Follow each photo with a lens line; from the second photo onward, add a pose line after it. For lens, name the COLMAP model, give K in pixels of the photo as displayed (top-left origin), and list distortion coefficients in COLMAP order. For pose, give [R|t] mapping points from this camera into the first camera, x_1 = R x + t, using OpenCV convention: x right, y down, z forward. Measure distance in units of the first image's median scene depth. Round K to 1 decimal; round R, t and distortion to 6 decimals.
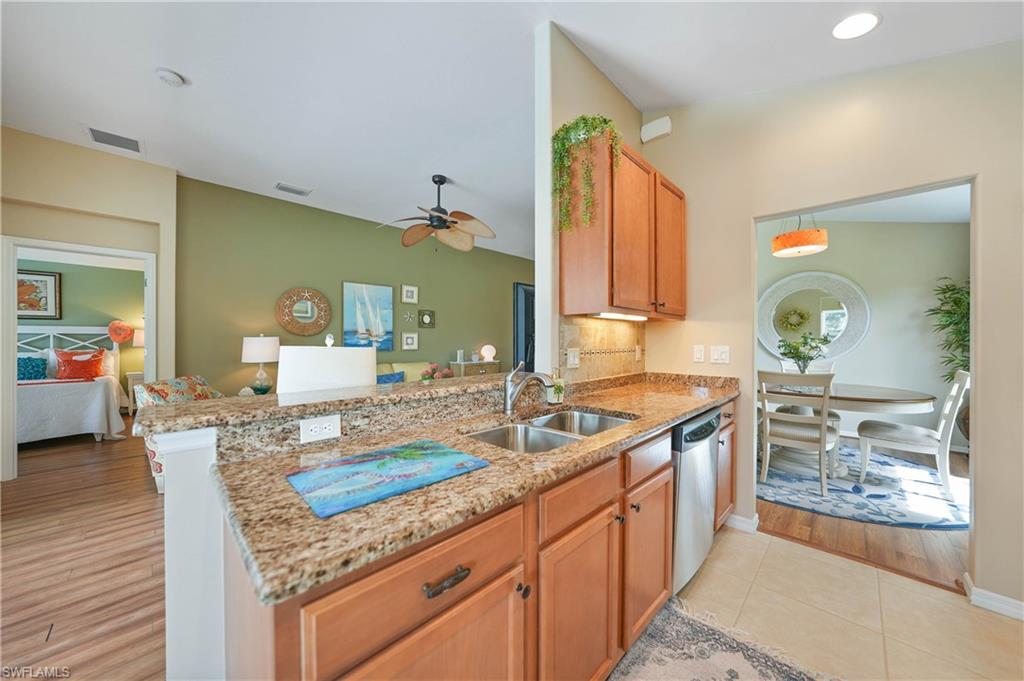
lens RADIAL K [[358.3, 0, 513.3], [0, 358.3, 340.3], [0, 0, 1]] dist [-0.025081, 0.006201]
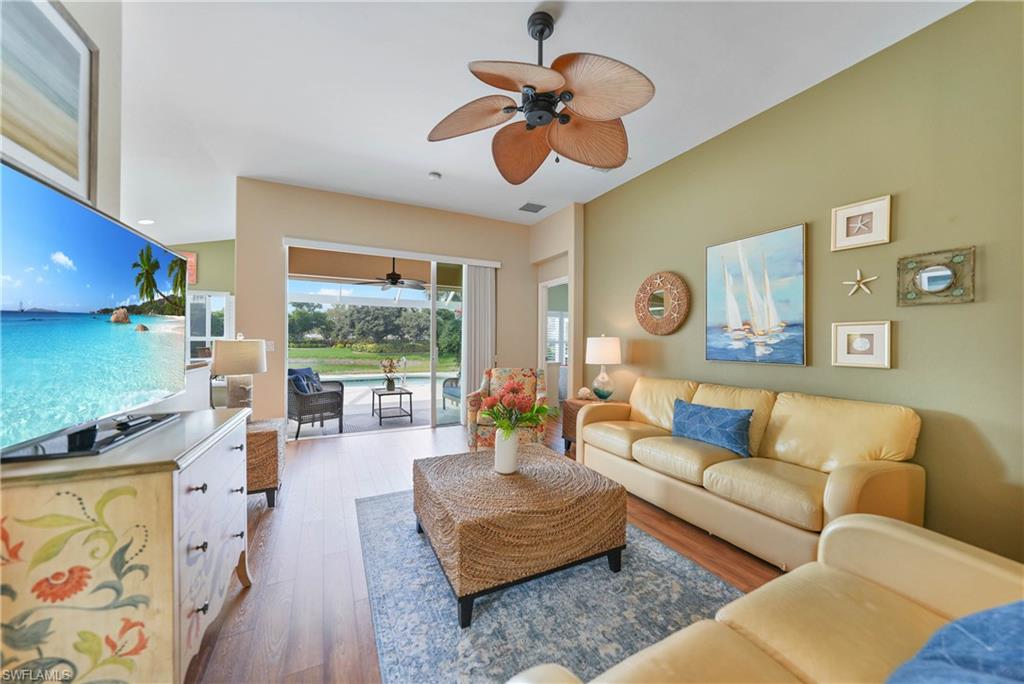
lens RADIAL K [[358.3, 0, 505.4], [0, 358.3, 346.3], [0, 0, 1]] dist [-0.025081, 0.006201]
pose [[-0.331158, 0.006288, -0.943554, 0.385270], [-0.017124, 0.999773, 0.012673, 0.010997], [0.943420, 0.020354, -0.330975, 1.465443]]
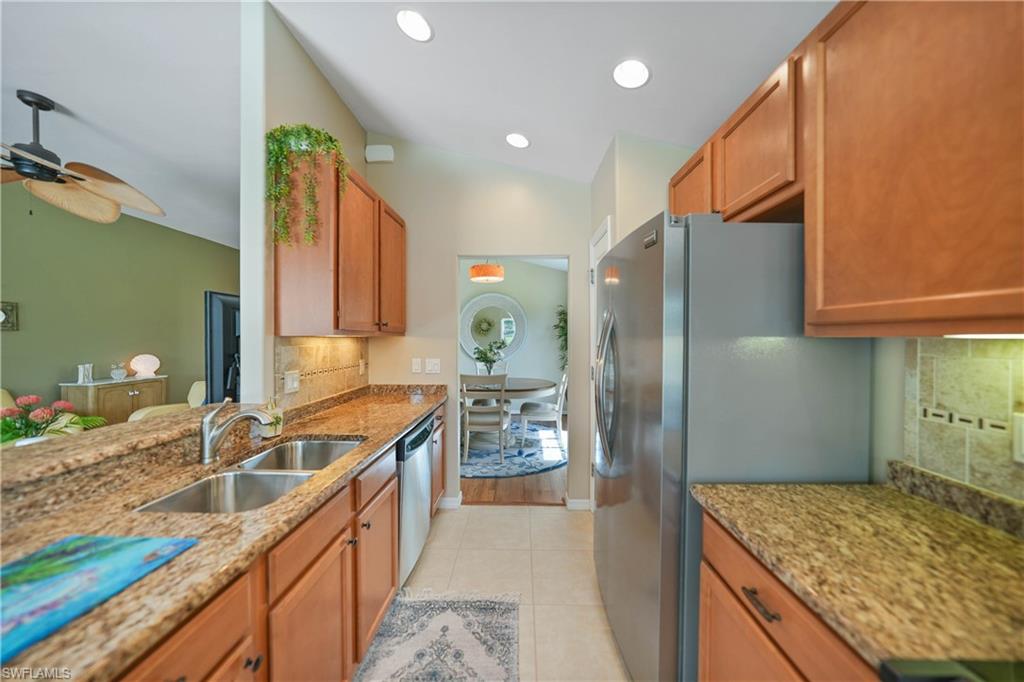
lens RADIAL K [[358.3, 0, 517.0], [0, 358.3, 336.6], [0, 0, 1]] dist [-0.025081, 0.006201]
pose [[0.724762, -0.001736, 0.688997, -0.029259], [0.003214, 0.999994, -0.000862, -0.045005], [-0.688992, 0.002840, 0.724763, -0.044504]]
